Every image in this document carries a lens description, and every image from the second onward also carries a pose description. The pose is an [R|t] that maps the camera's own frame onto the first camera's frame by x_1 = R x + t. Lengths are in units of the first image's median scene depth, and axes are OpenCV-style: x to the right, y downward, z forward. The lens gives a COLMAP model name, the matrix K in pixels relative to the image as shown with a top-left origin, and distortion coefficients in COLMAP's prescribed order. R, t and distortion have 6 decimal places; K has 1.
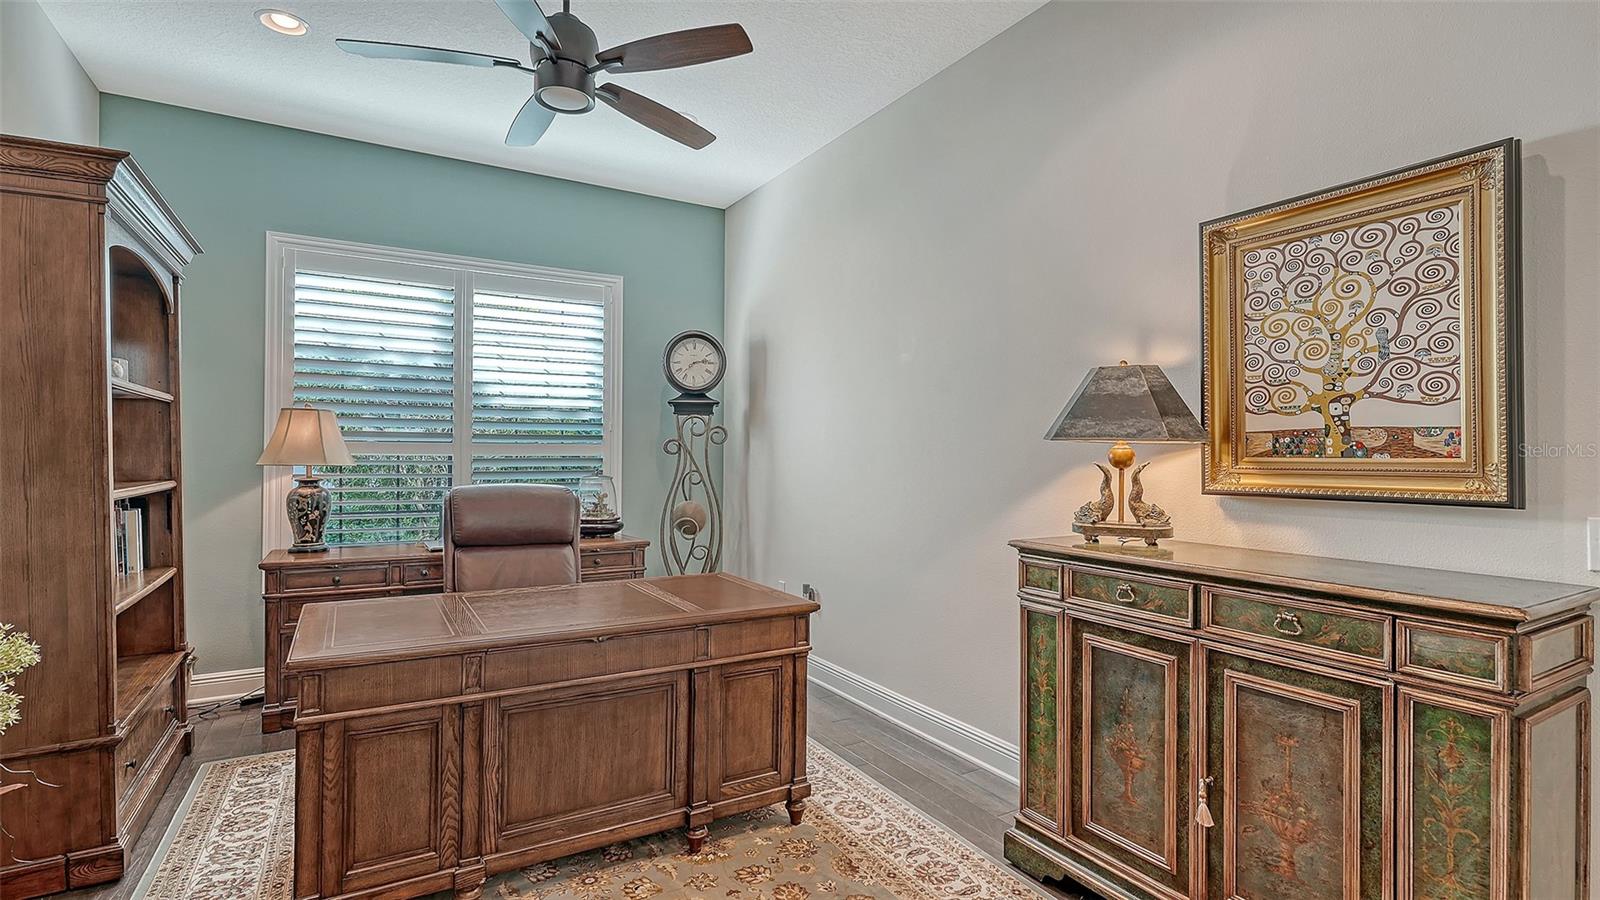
lens RADIAL K [[754.9, 0, 797.0], [0, 754.9, 457.4], [0, 0, 1]] dist [-0.002334, 0.000103]
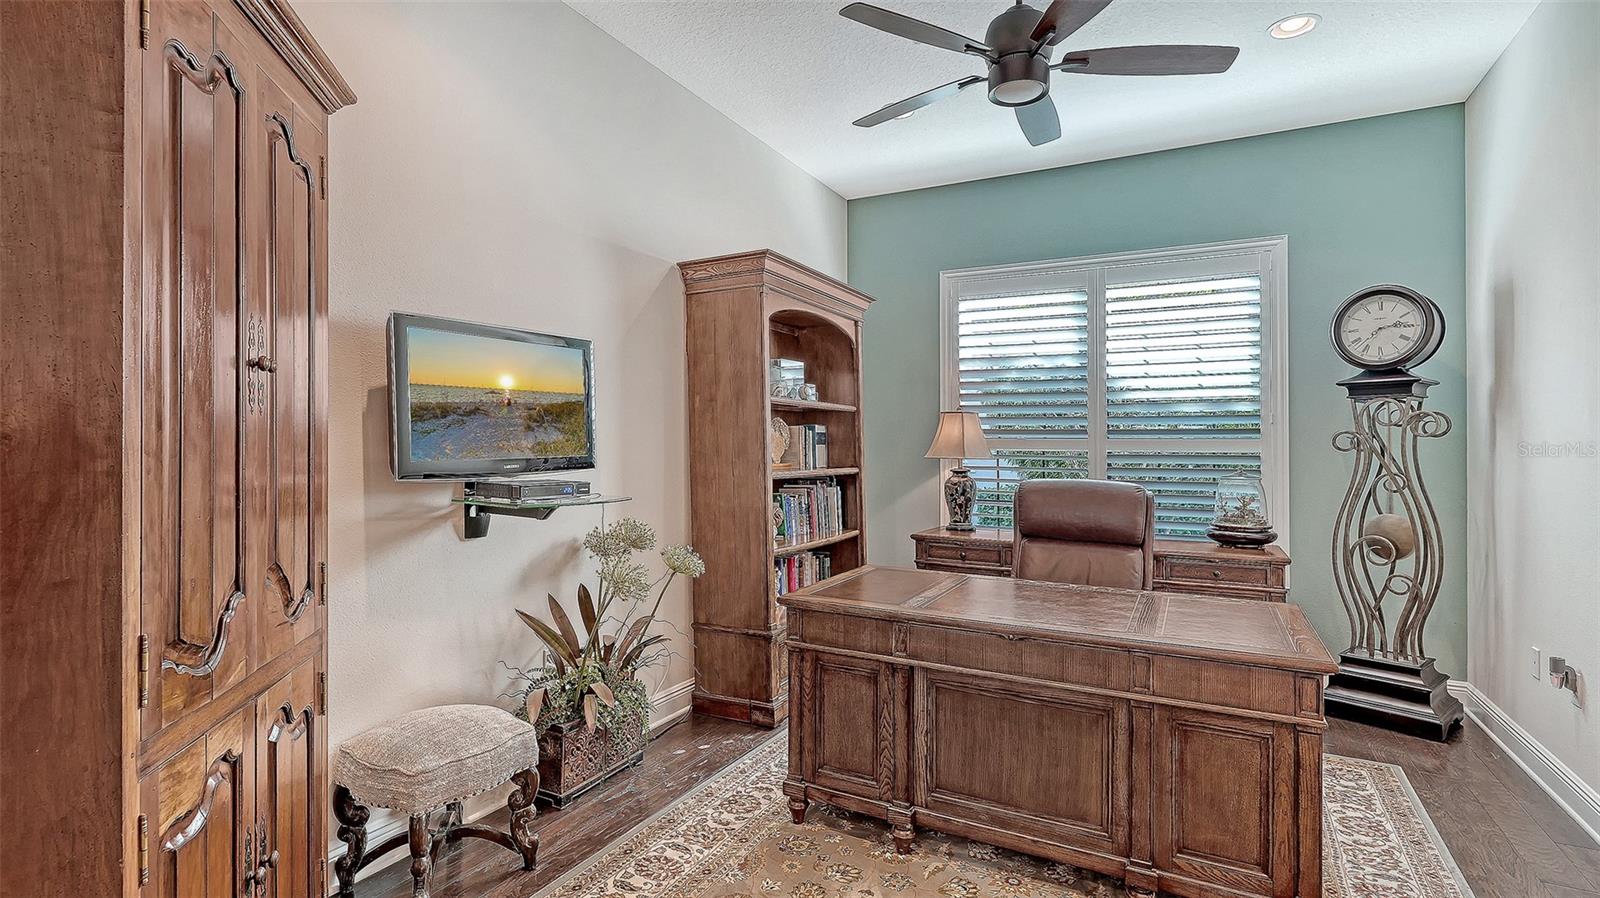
lens RADIAL K [[754.9, 0, 797.0], [0, 754.9, 456.4], [0, 0, 1]] dist [-0.002334, 0.000103]
pose [[0.515934, 0.009893, -0.856571, 0.256616], [-0.008630, 0.999943, 0.006351, 0.001616], [0.856585, 0.004115, 0.515989, 0.152569]]
